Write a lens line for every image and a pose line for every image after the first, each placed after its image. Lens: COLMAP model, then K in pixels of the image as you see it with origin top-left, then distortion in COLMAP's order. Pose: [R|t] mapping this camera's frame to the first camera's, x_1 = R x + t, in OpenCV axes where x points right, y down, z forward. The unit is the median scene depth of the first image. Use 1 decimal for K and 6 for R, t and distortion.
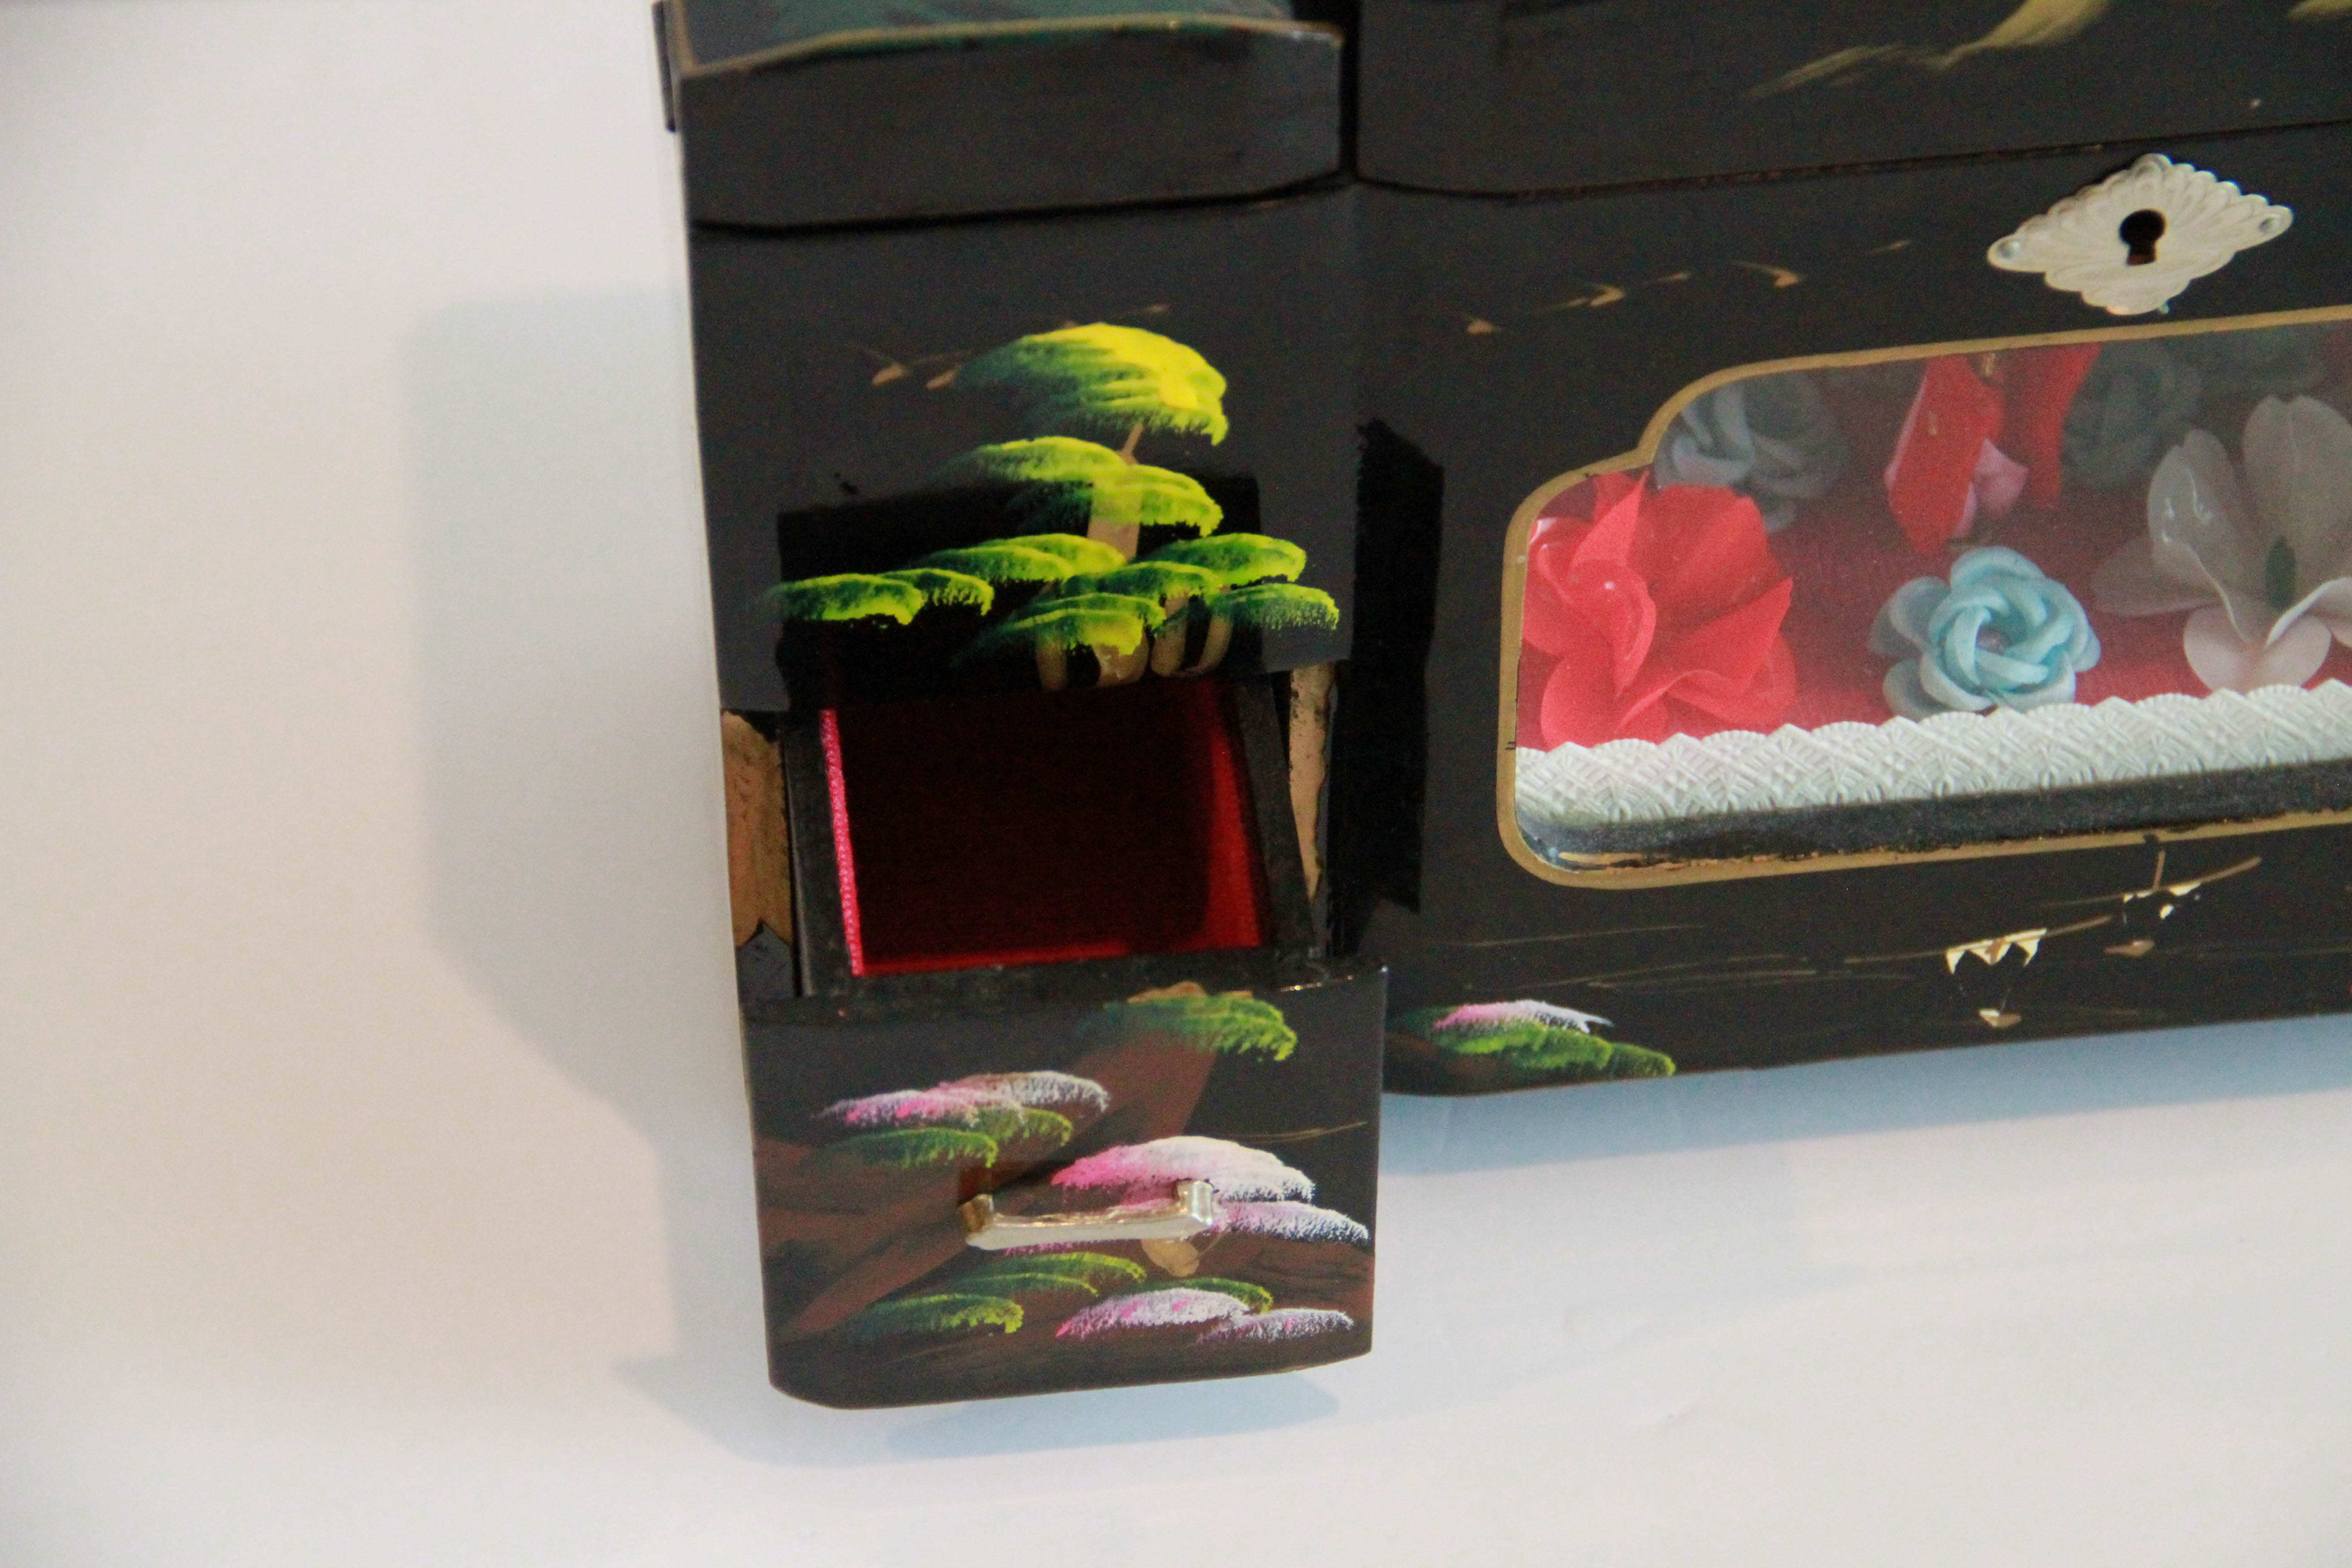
lens RADIAL K [[6103.7, 0, 1226.1], [0, 6103.7, 821.7], [0, 0, 1]] dist [0.367282, 0.000000]
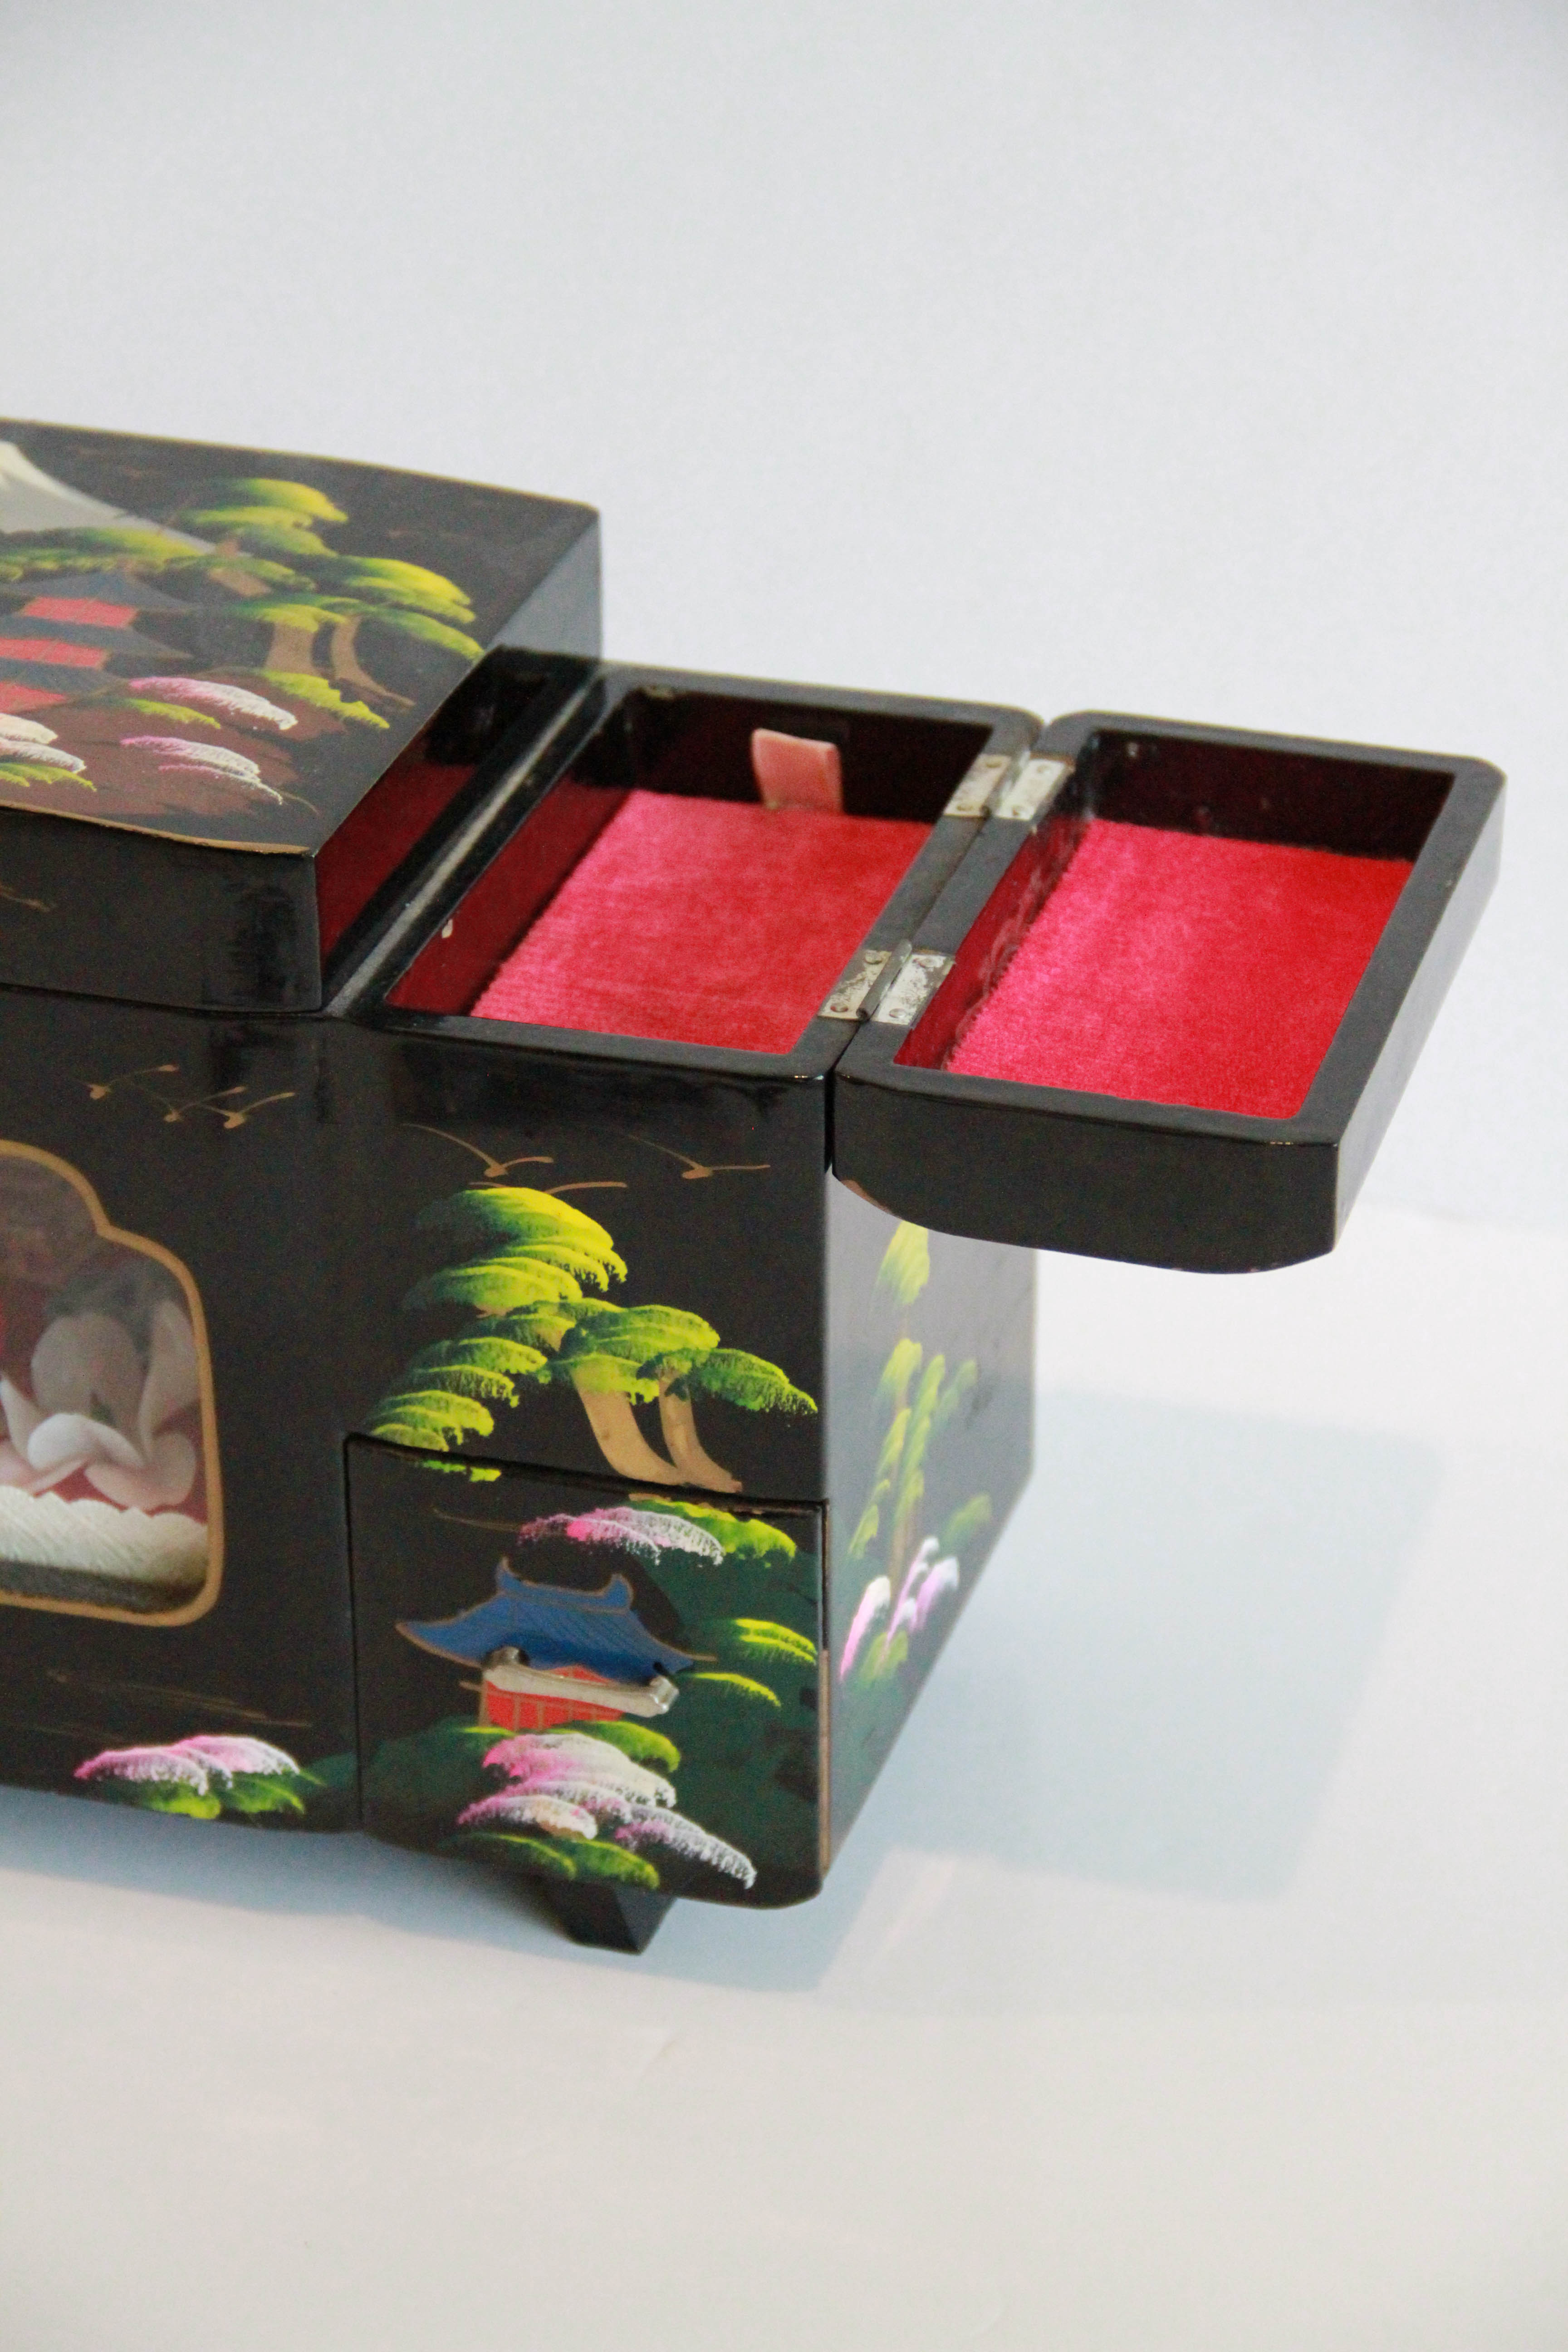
lens RADIAL K [[6103.7, 0, 762.0], [0, 6103.7, 1198.1], [0, 0, 1]] dist [0.367282, 0.000000]
pose [[0.909557, 0.194192, -0.367418, 0.791231], [-0.276242, 0.943031, -0.185427, 0.116822], [0.310479, 0.270153, 0.911384, -0.108842]]
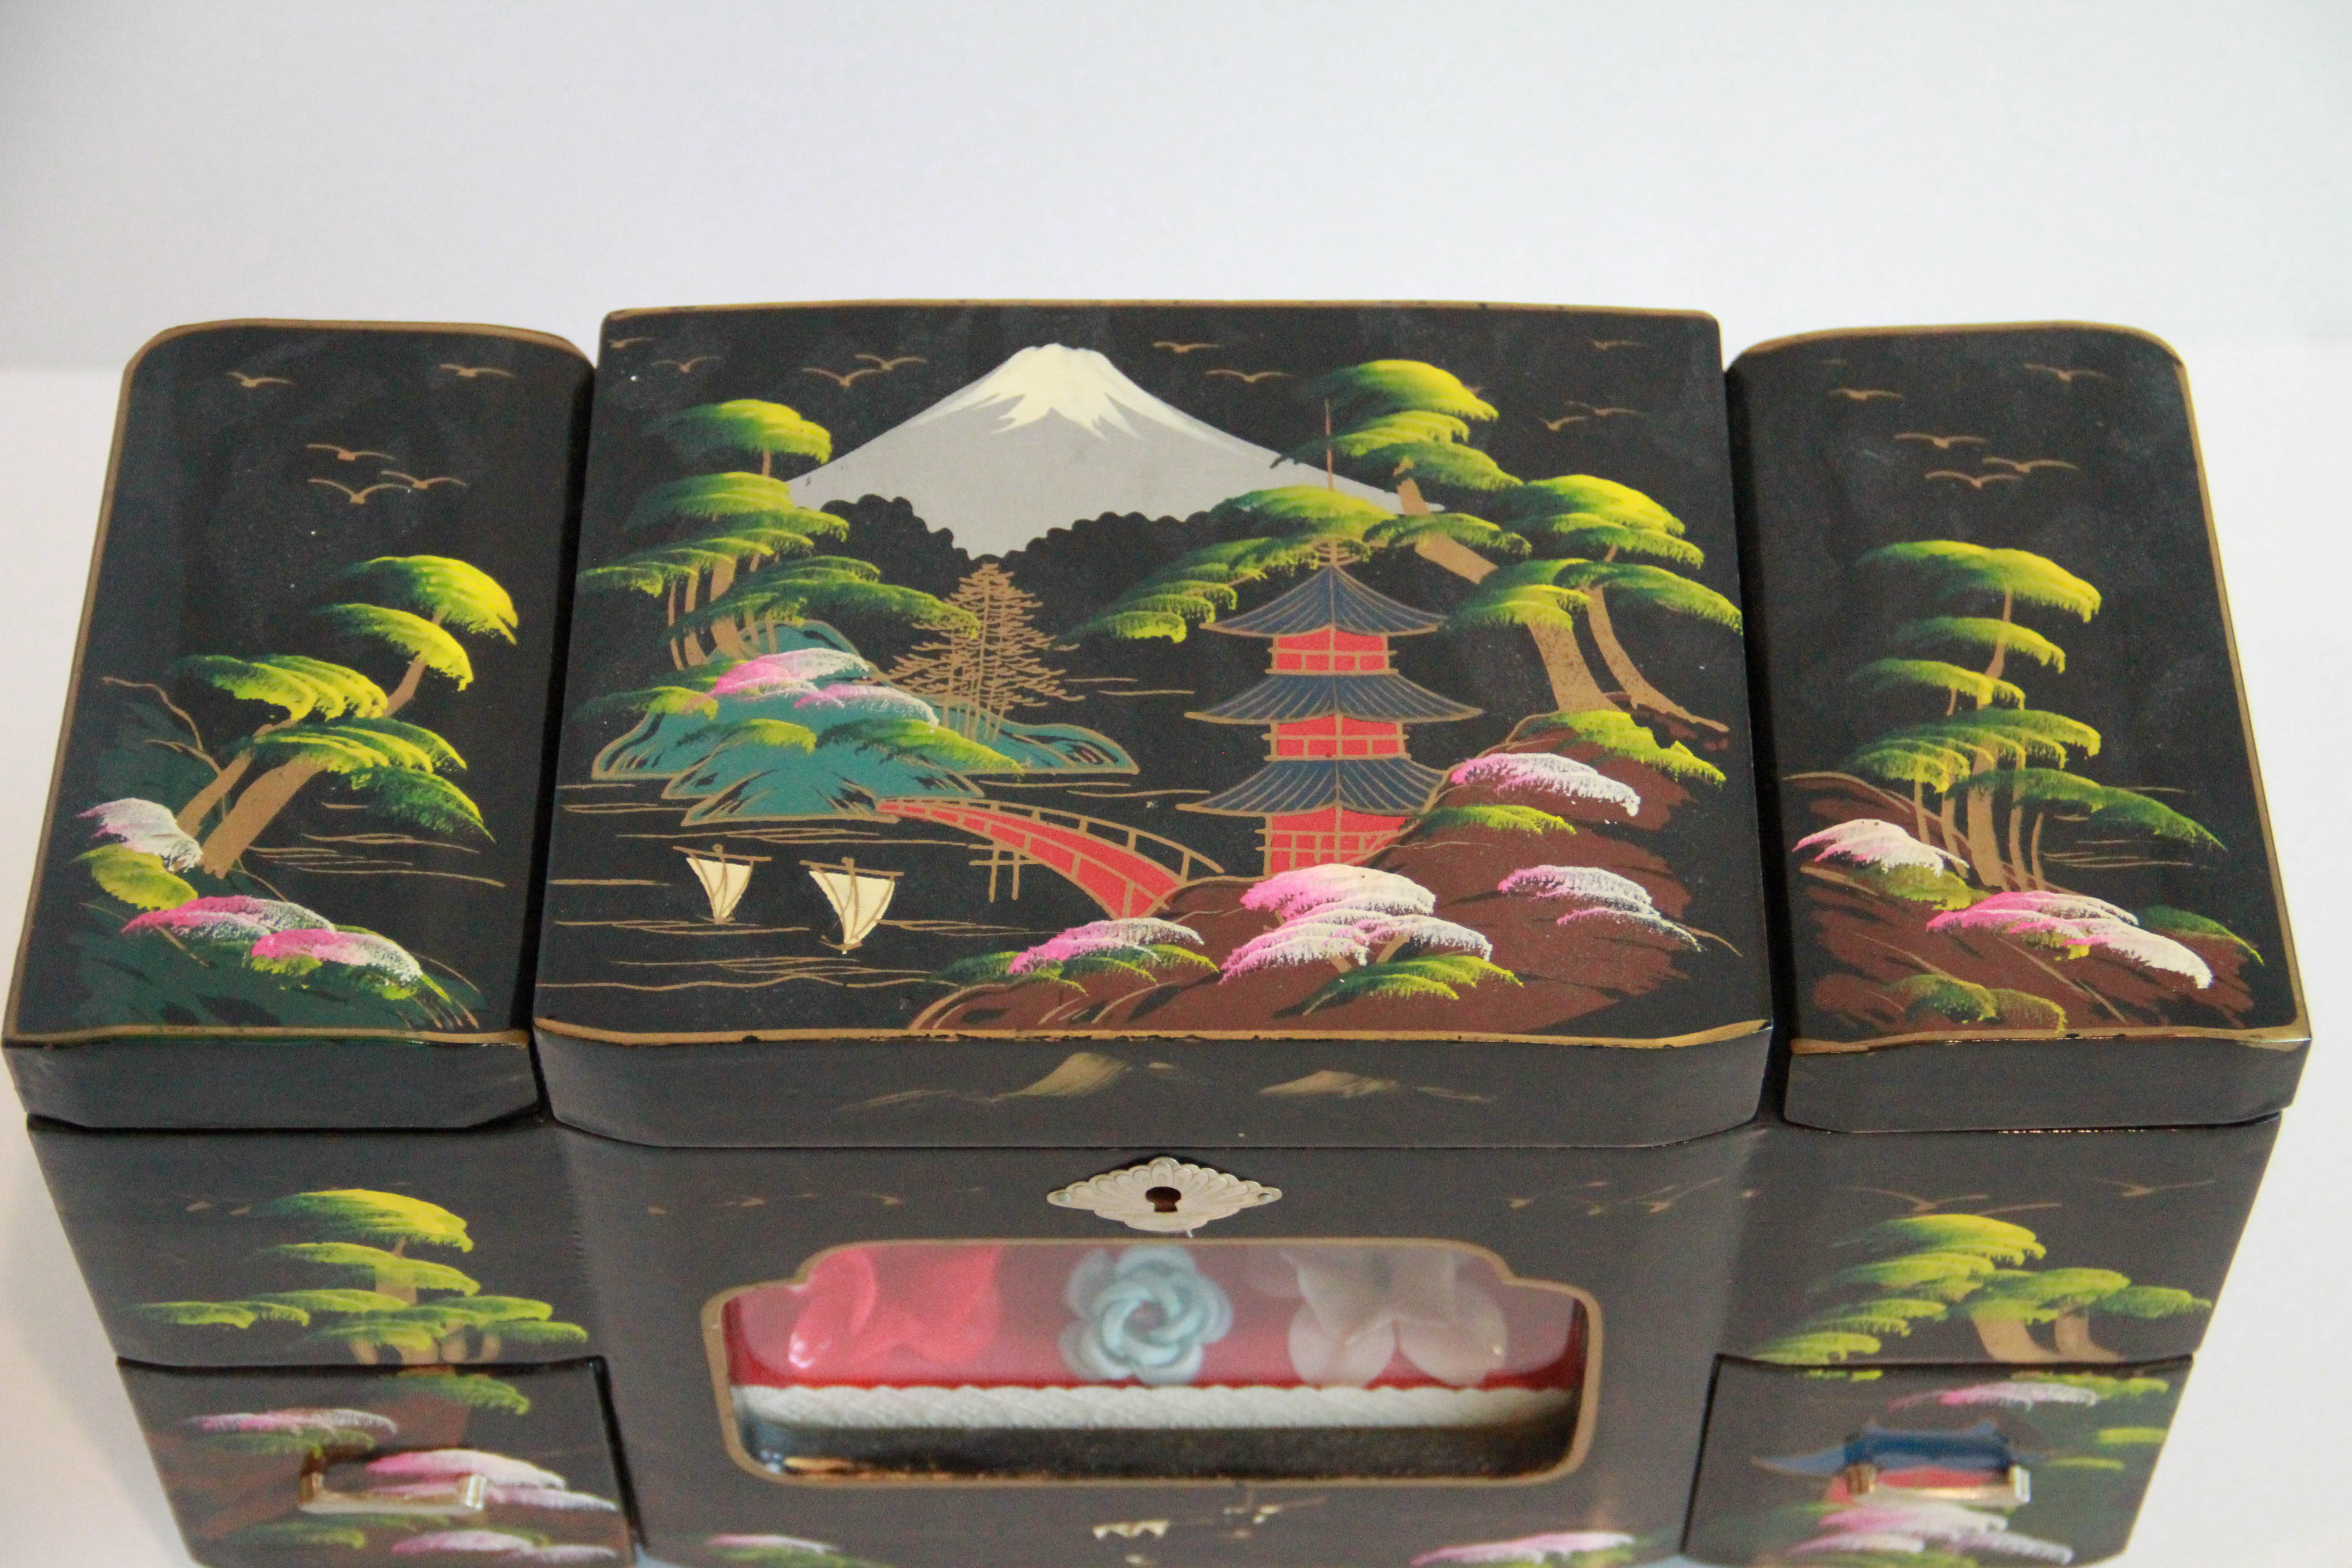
lens RADIAL K [[4618.7, 0, 1216.1], [0, 4618.7, 806.3], [0, 0, 1]] dist [0.202324, 0.000000]
pose [[0.991380, 0.108439, -0.073528, 0.212210], [-0.089903, 0.971285, 0.220278, -0.373938], [0.095303, -0.211768, 0.972662, 0.066590]]
